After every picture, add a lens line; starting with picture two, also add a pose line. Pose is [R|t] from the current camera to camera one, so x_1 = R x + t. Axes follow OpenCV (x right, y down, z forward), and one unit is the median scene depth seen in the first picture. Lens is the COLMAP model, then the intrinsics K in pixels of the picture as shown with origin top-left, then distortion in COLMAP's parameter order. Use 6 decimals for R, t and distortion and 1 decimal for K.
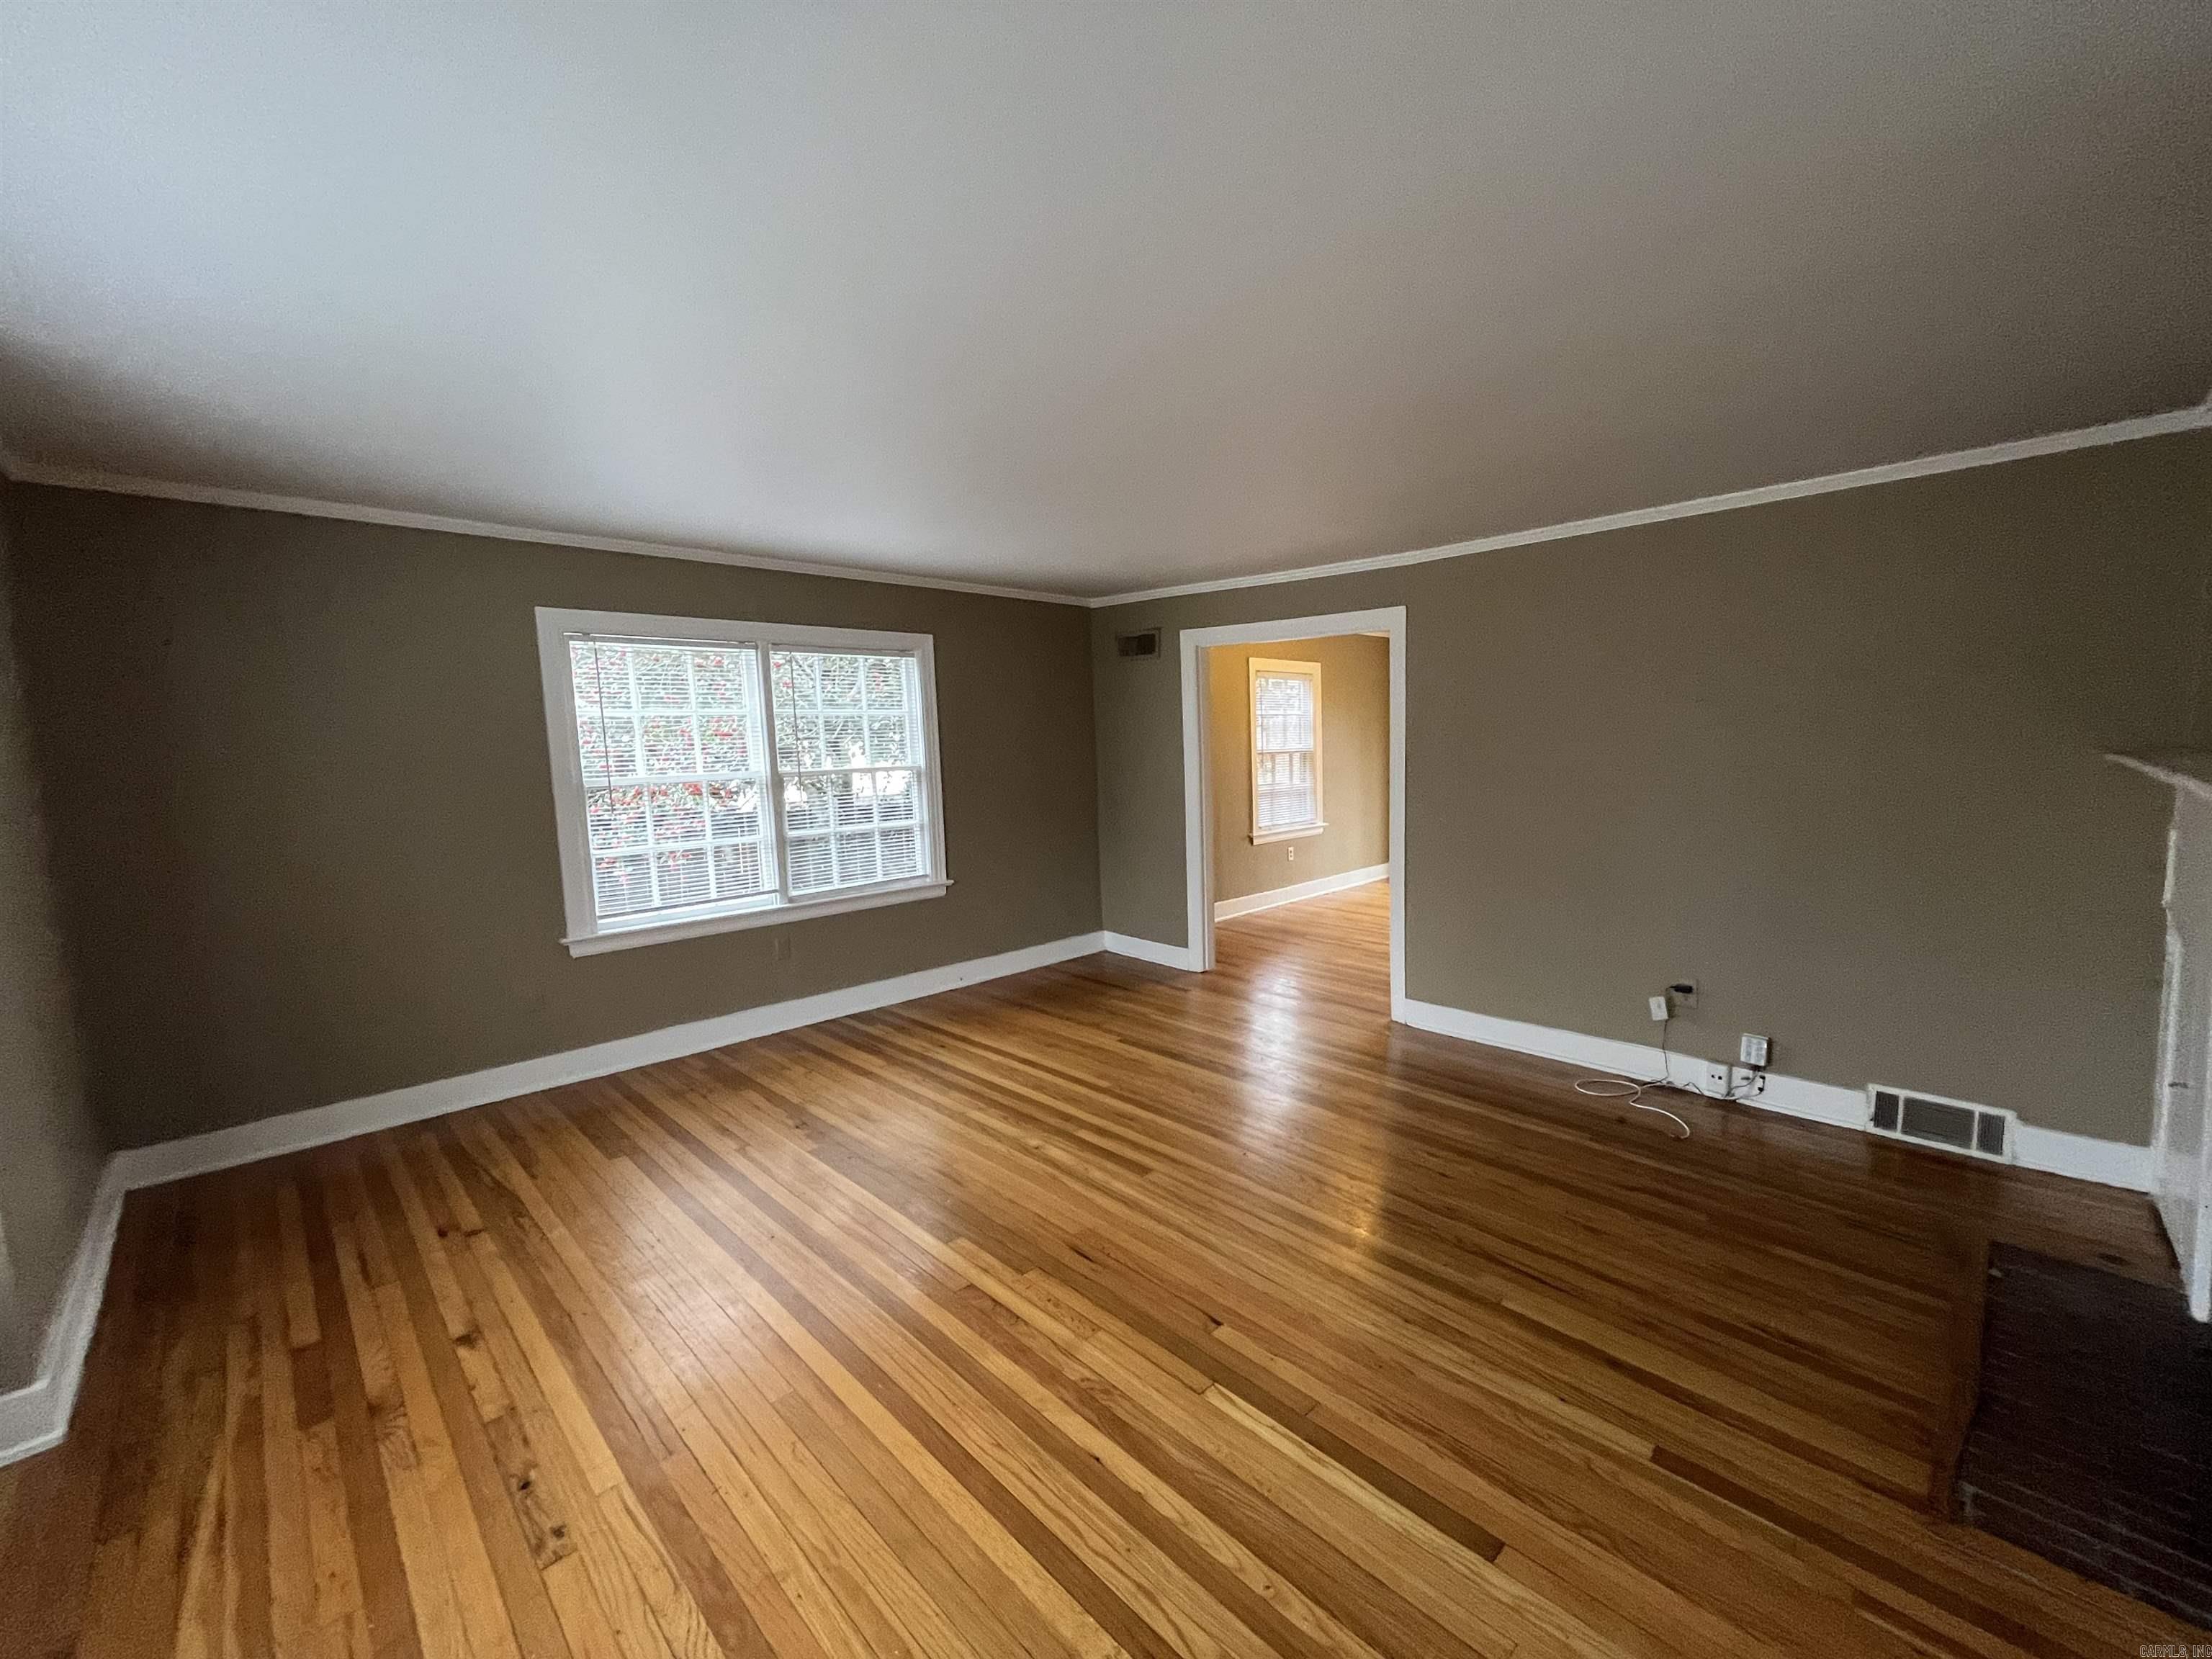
lens RADIAL K [[889.0, 0, 1100.3], [0, 889.0, 838.0], [0, 0, 1]] dist [-0.004093, -0.000080]
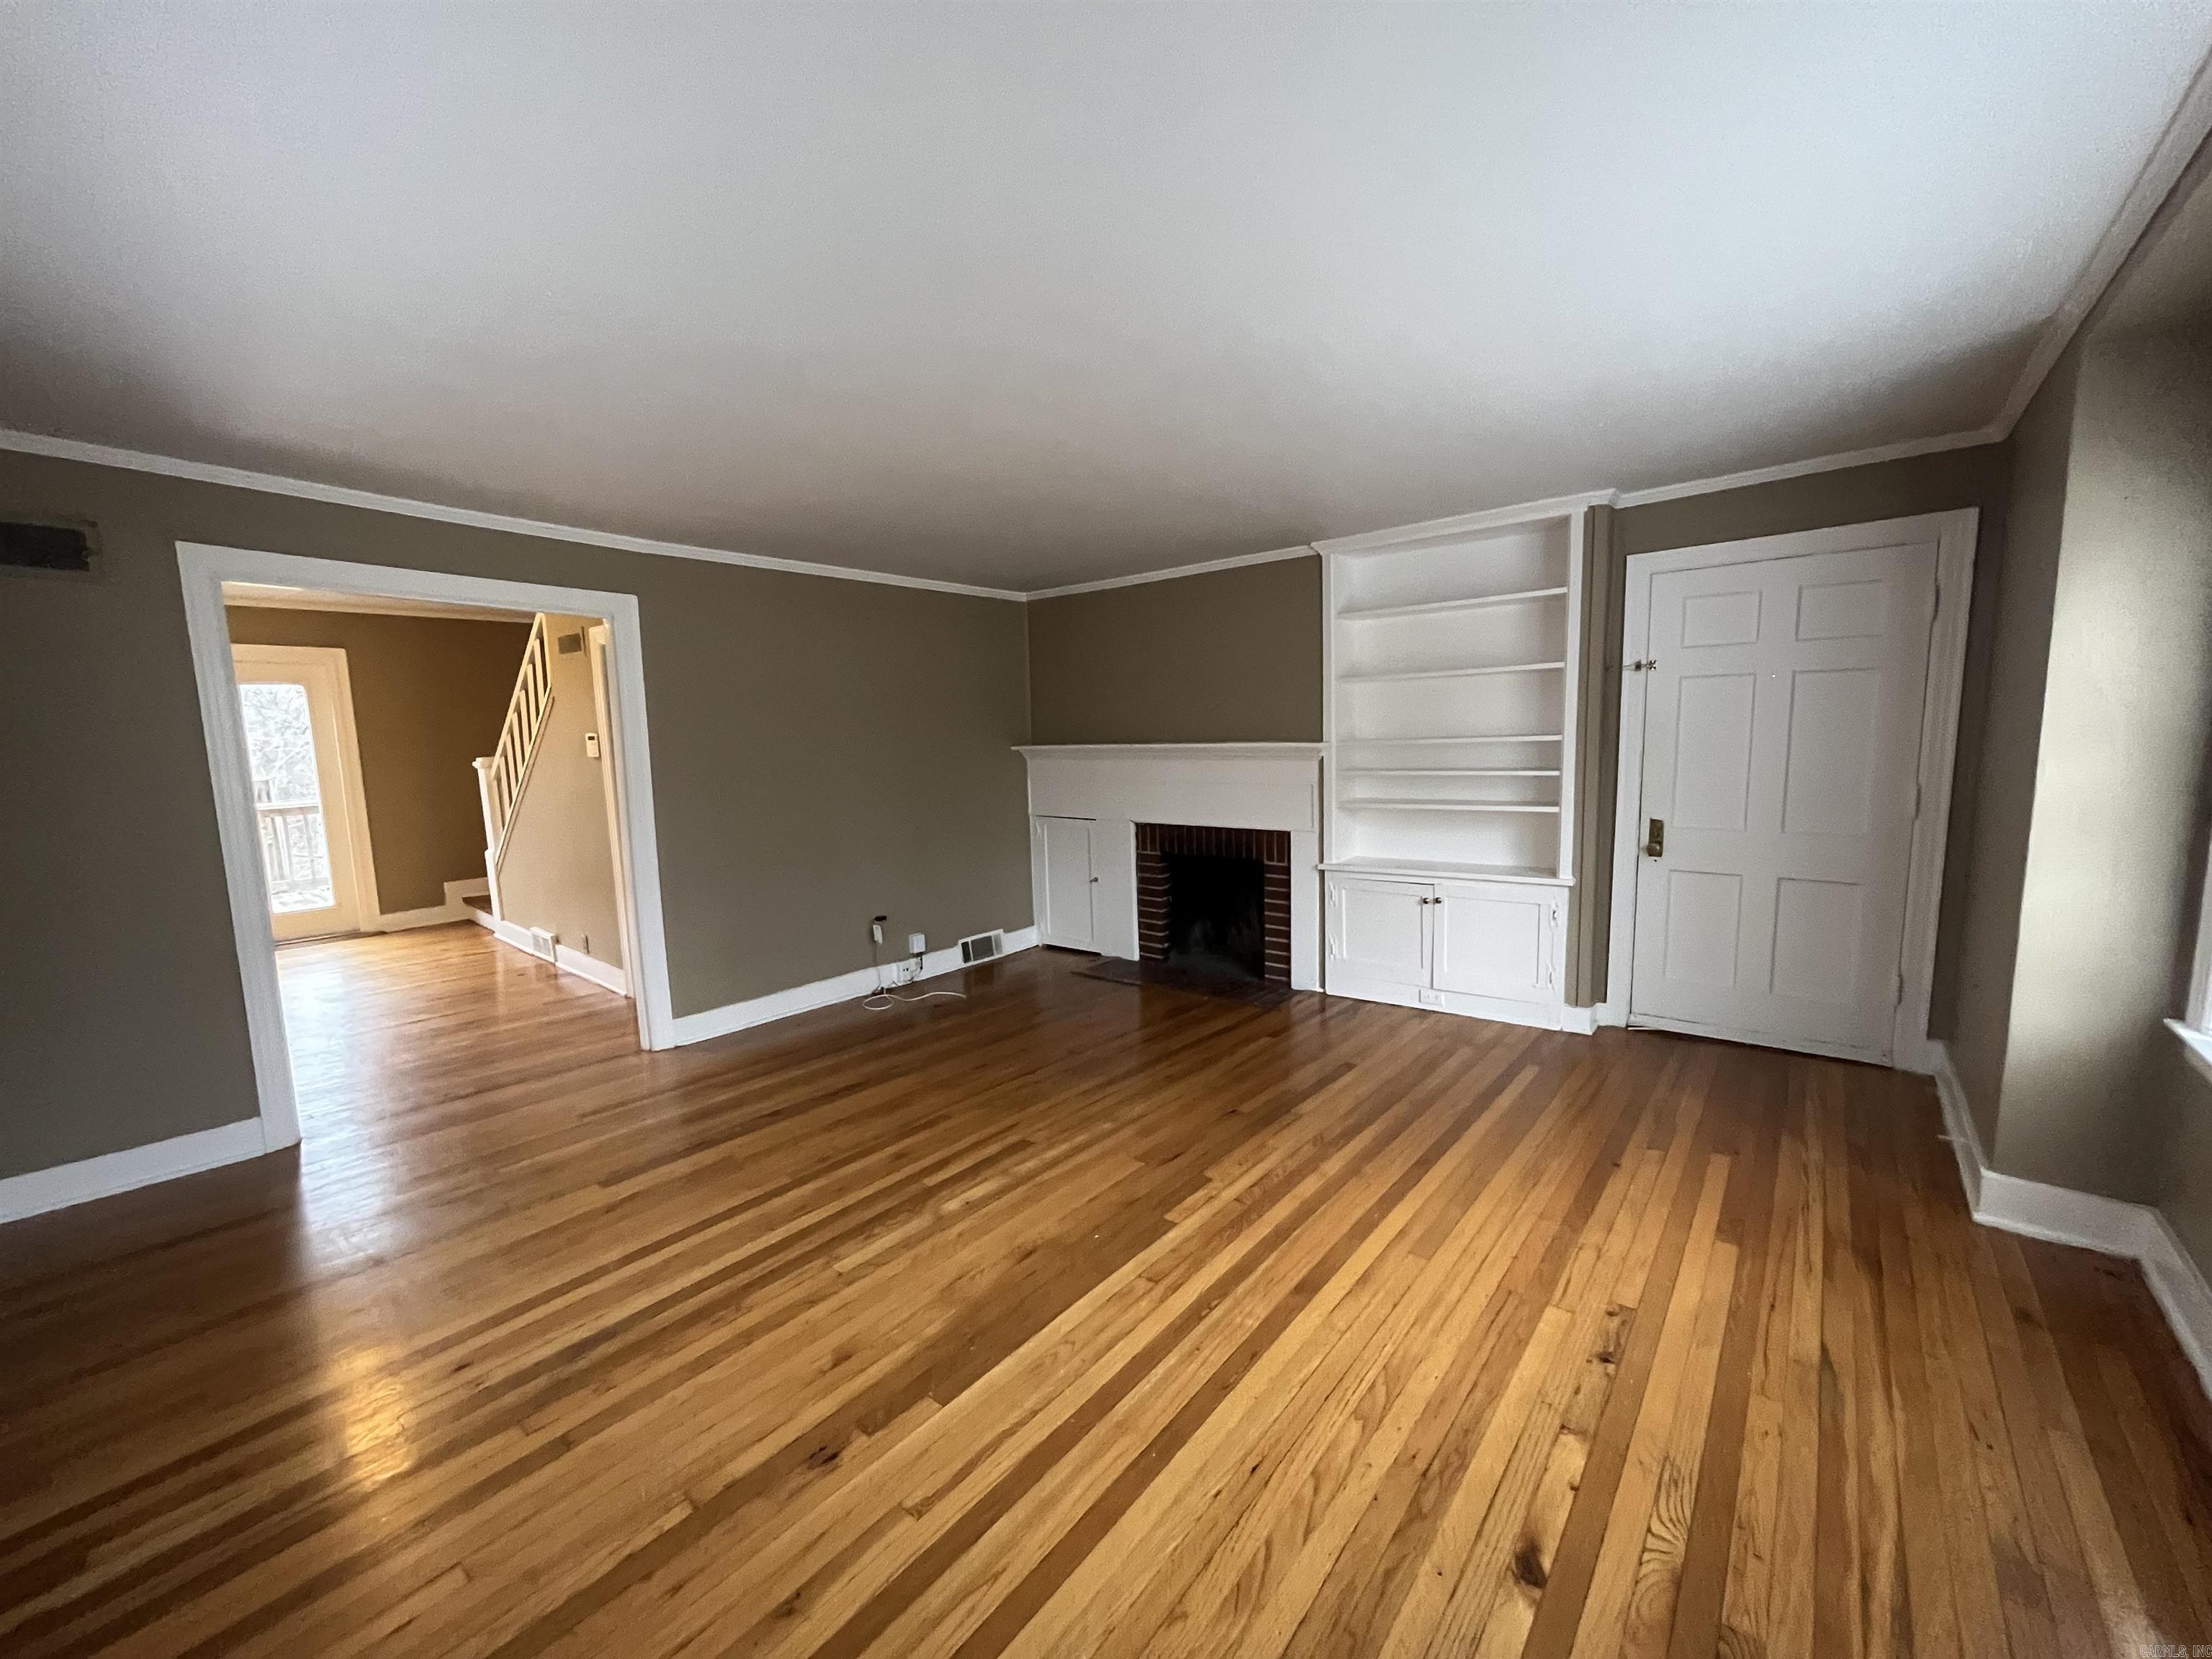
lens RADIAL K [[889.5, 0, 1106.0], [0, 889.5, 829.5], [0, 0, 1]] dist [0.001411, 0.000131]
pose [[-0.116311, -0.082244, 0.989802, -0.880442], [0.129590, 0.986790, 0.097222, -0.068790], [-0.984722, 0.139576, -0.104117, 0.883977]]
